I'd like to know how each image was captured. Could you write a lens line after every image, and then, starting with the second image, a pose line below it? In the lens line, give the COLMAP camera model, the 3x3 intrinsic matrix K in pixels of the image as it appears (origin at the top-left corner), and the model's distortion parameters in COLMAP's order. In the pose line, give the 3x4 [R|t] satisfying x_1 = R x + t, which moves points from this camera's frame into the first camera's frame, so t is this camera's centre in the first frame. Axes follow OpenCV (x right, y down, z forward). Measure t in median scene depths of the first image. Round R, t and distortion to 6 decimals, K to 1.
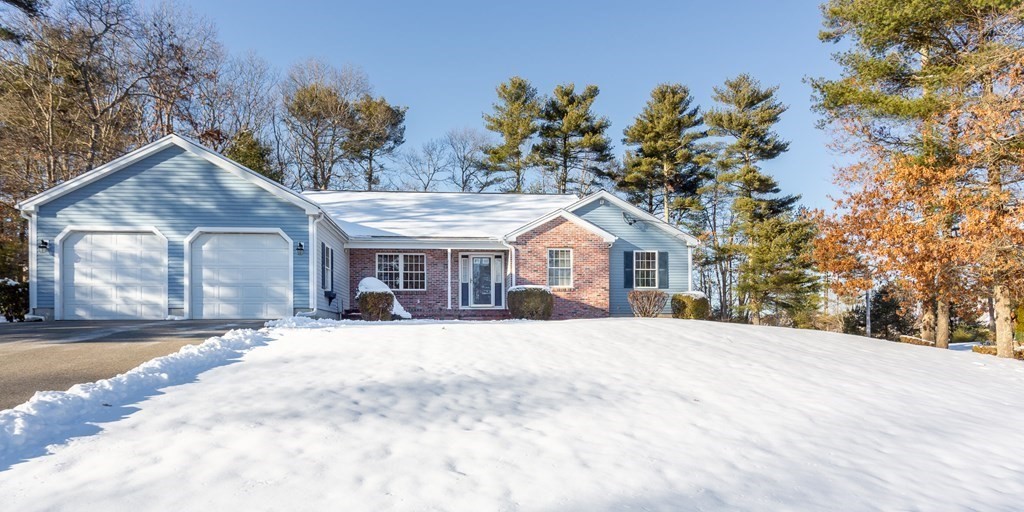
lens RADIAL K [[604.5, 0, 512.2], [0, 604.5, 333.8], [0, 0, 1]] dist [-0.001305, 0.000614]
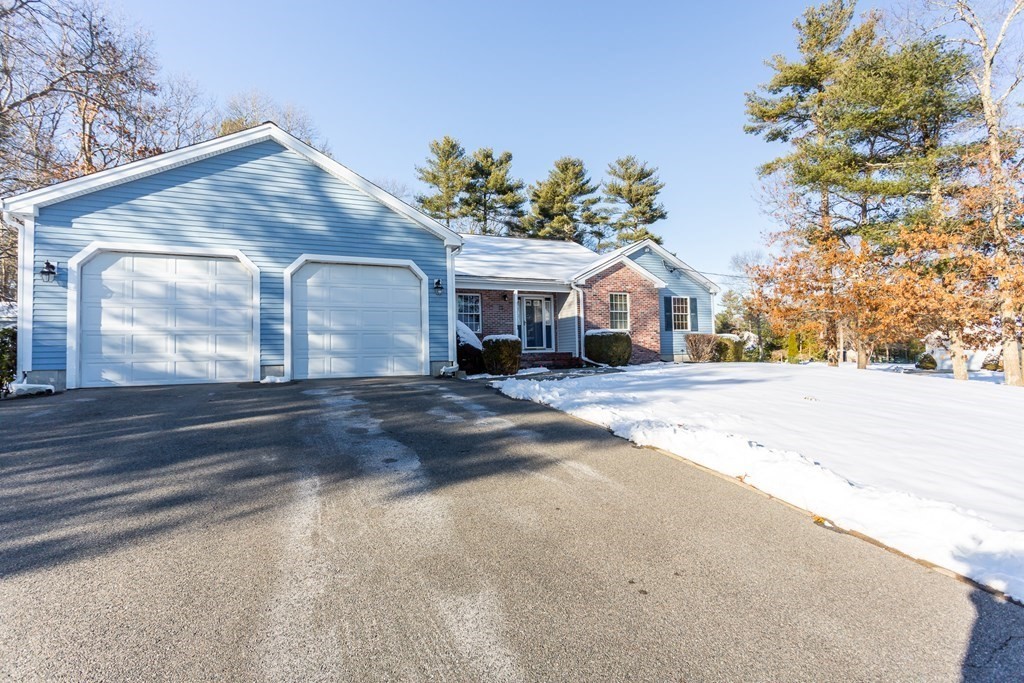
lens RADIAL K [[483.2, 0, 512.0], [0, 483.2, 341.5], [0, 0, 1]] dist [0.008082, 0.000696]
pose [[0.954380, -0.005759, 0.298540, -0.446591], [0.015299, 0.999444, -0.029628, -0.048681], [-0.298203, 0.032844, 0.953937, 0.361957]]
